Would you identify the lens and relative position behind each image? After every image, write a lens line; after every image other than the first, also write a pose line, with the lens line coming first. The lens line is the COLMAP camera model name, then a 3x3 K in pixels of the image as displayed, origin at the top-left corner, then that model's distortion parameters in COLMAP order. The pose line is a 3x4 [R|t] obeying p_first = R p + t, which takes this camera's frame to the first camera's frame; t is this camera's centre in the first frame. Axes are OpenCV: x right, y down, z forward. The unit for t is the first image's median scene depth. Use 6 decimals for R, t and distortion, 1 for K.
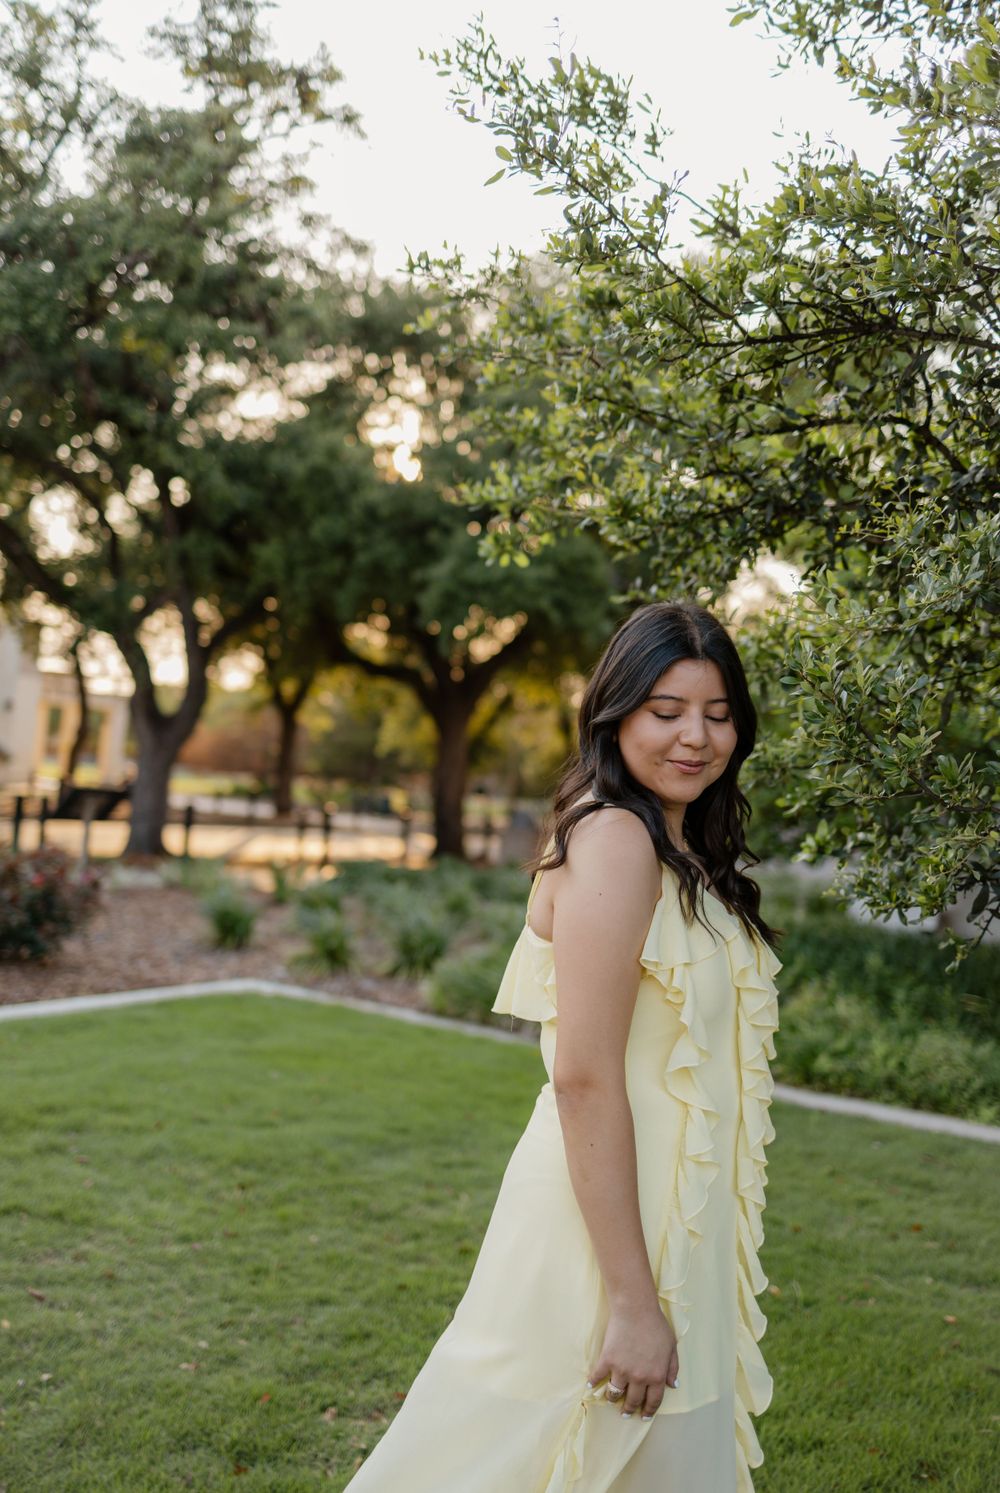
lens RADIAL K [[1499.5, 0, 500.6], [0, 1499.5, 747.8], [0, 0, 1]] dist [0.009018, 0.000000]
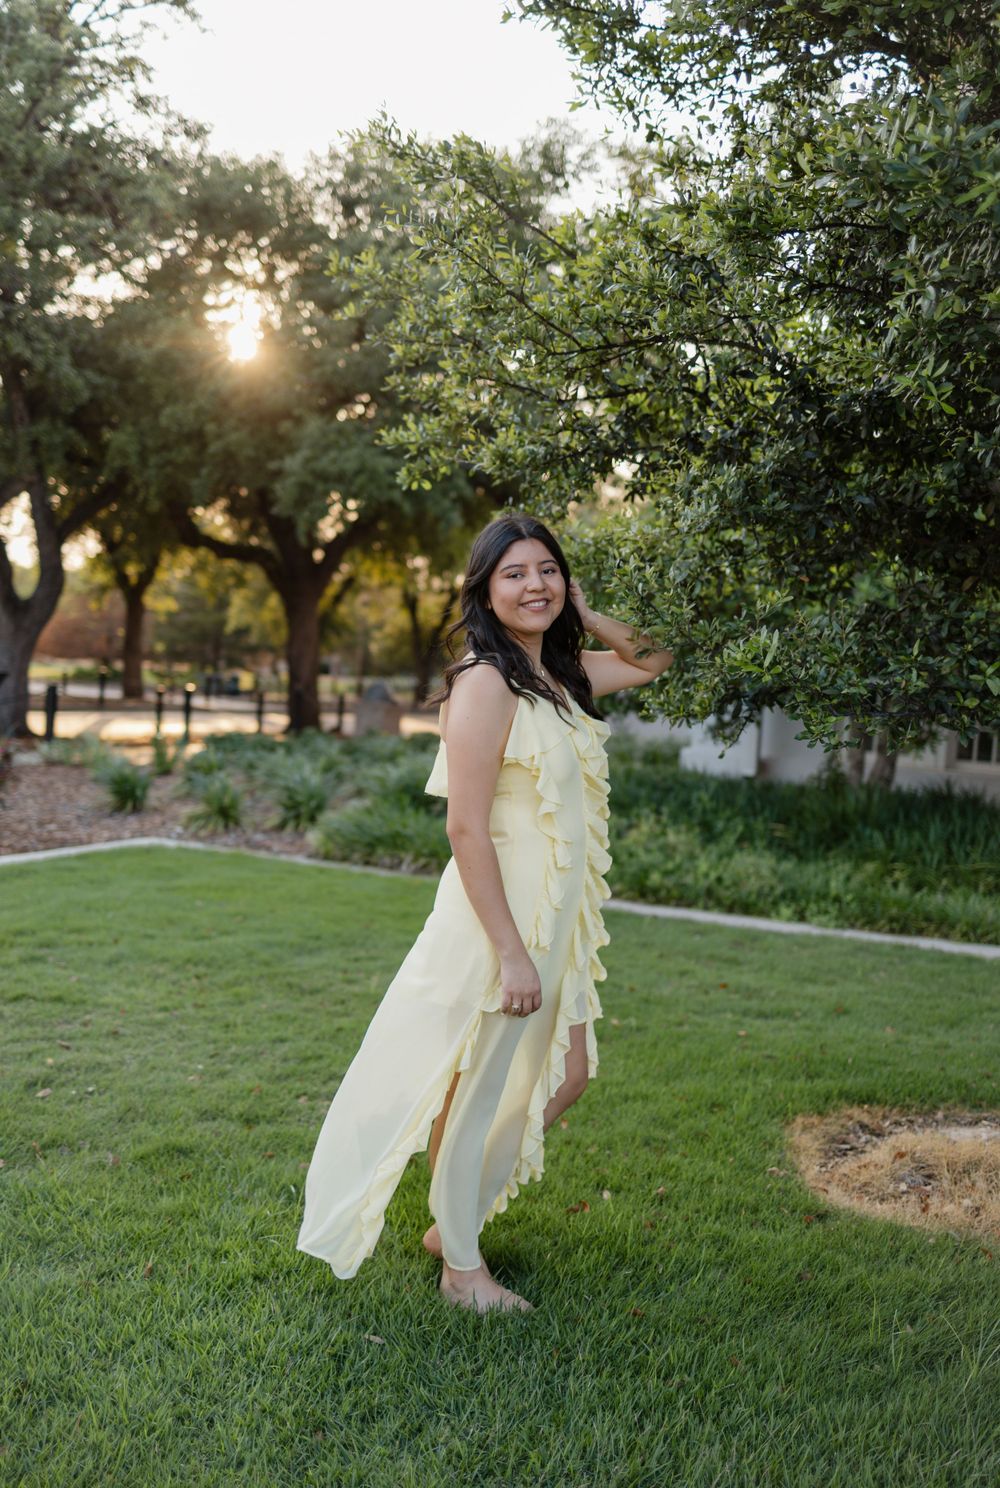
lens RADIAL K [[1490.2, 0, 500.0], [0, 1490.2, 743.6], [0, 0, 1]] dist [-0.074132, 0.000000]
pose [[0.994308, -0.030737, 0.102012, -0.027491], [0.022460, 0.996435, 0.081319, 0.001419], [-0.104147, -0.078565, 0.991454, -0.163614]]
